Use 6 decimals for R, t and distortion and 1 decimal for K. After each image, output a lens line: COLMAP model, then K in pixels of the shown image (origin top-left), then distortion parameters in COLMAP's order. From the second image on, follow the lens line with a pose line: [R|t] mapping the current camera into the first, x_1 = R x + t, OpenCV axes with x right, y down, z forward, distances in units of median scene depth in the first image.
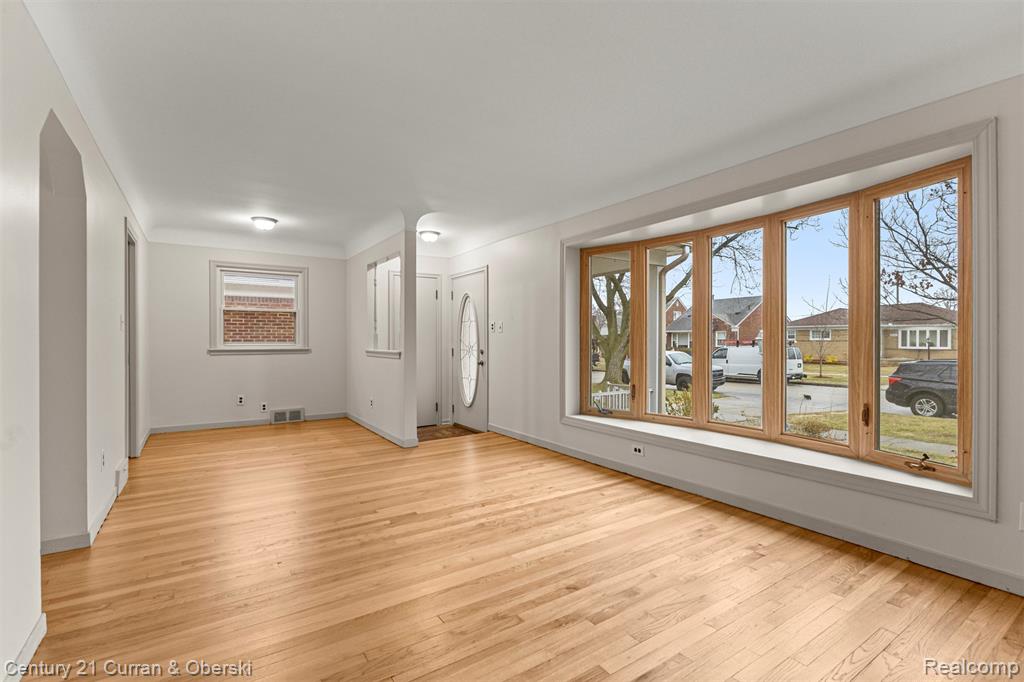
lens RADIAL K [[465.5, 0, 508.4], [0, 465.5, 339.6], [0, 0, 1]] dist [0.001623, 0.000077]
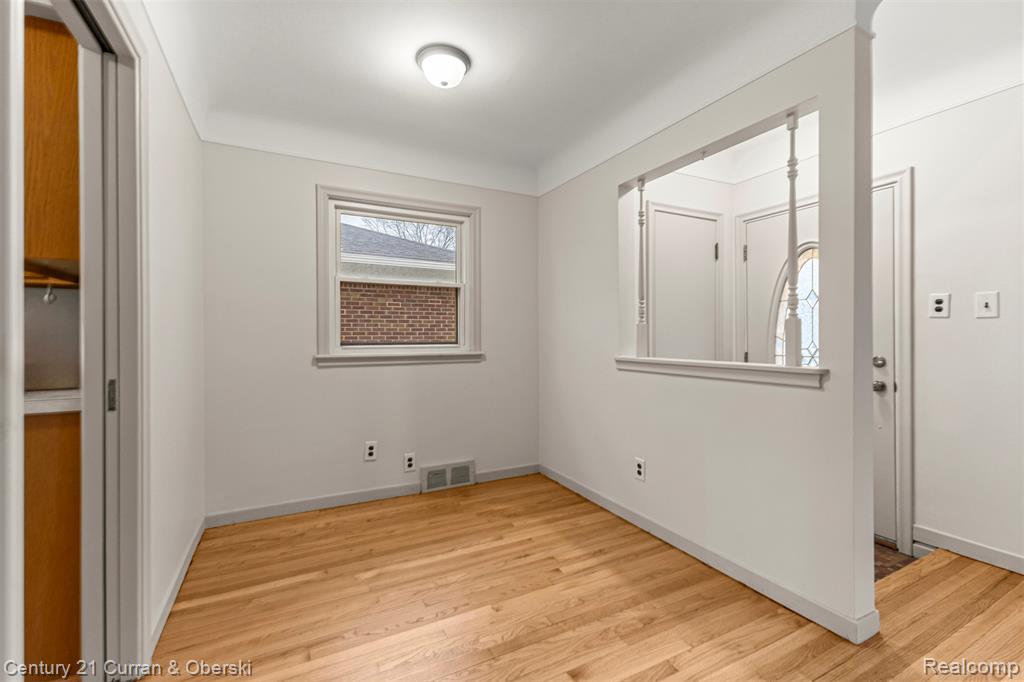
lens RADIAL K [[445.3, 0, 517.4], [0, 445.3, 338.8], [0, 0, 1]] dist [0.011665, -0.002251]
pose [[0.994472, -0.004549, -0.104899, -0.535032], [0.004857, 0.999985, 0.002682, 0.000257], [0.104885, -0.003176, 0.994479, 0.769444]]
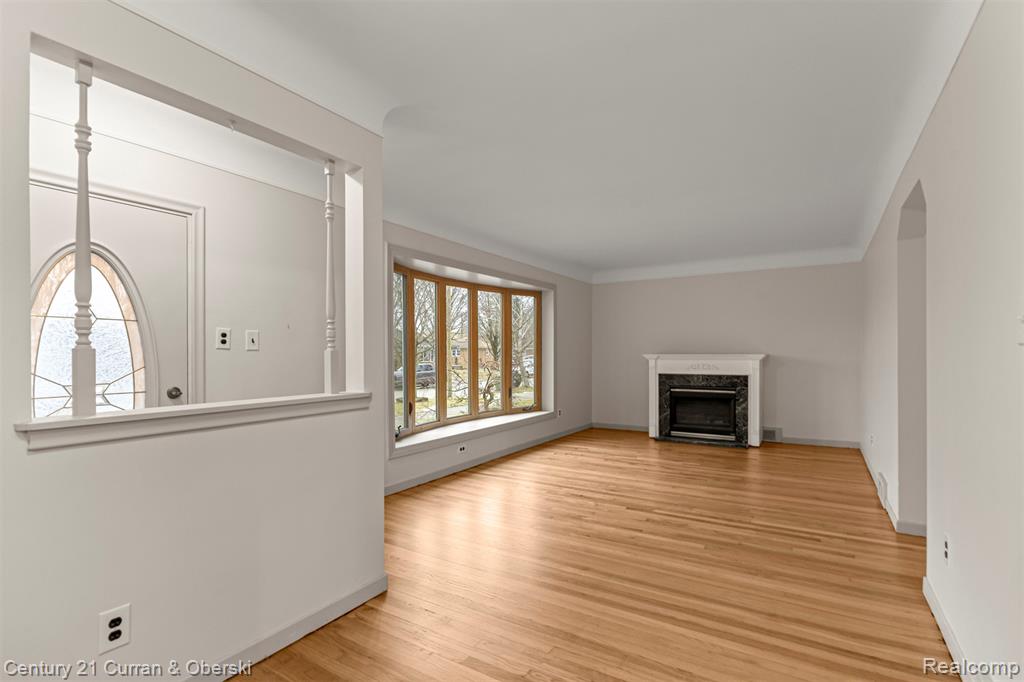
lens RADIAL K [[502.4, 0, 508.8], [0, 502.4, 348.8], [0, 0, 1]] dist [0.015446, -0.003312]
pose [[-0.420848, 0.010542, 0.907070, -0.916263], [0.005168, 0.999944, -0.009224, -0.014409], [-0.907116, 0.000806, -0.420879, 1.342043]]
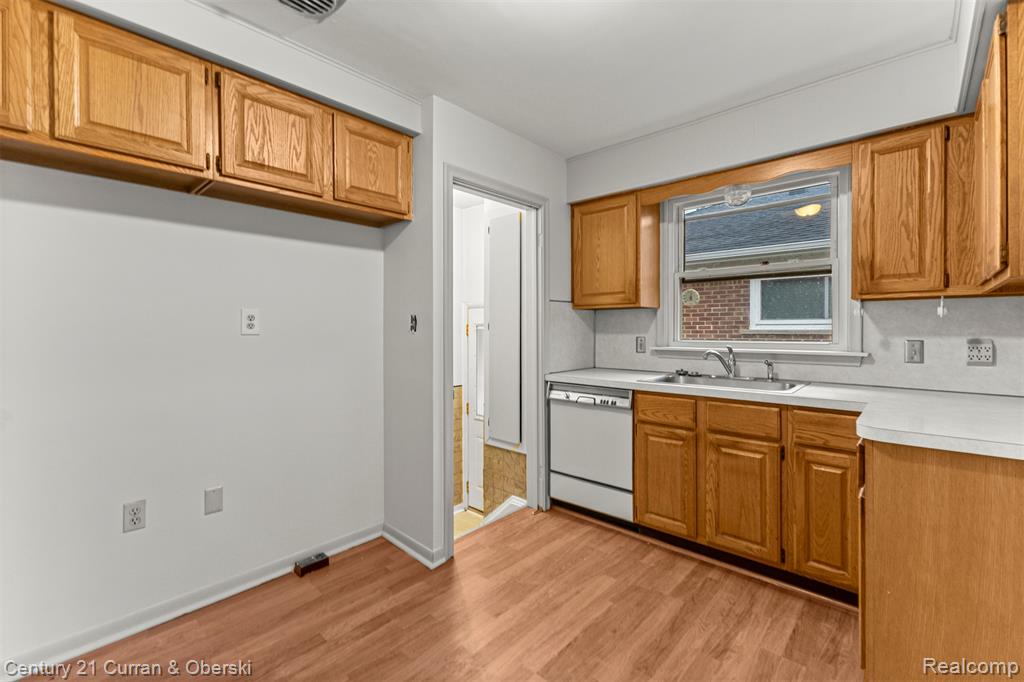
lens RADIAL K [[445.3, 0, 514.9], [0, 445.3, 331.3], [0, 0, 1]] dist [0.011665, -0.002251]
pose [[0.238754, 0.005606, -0.971064, -0.775891], [0.000904, 0.999982, 0.005995, -0.030389], [0.971080, -0.002309, 0.238744, 0.658506]]
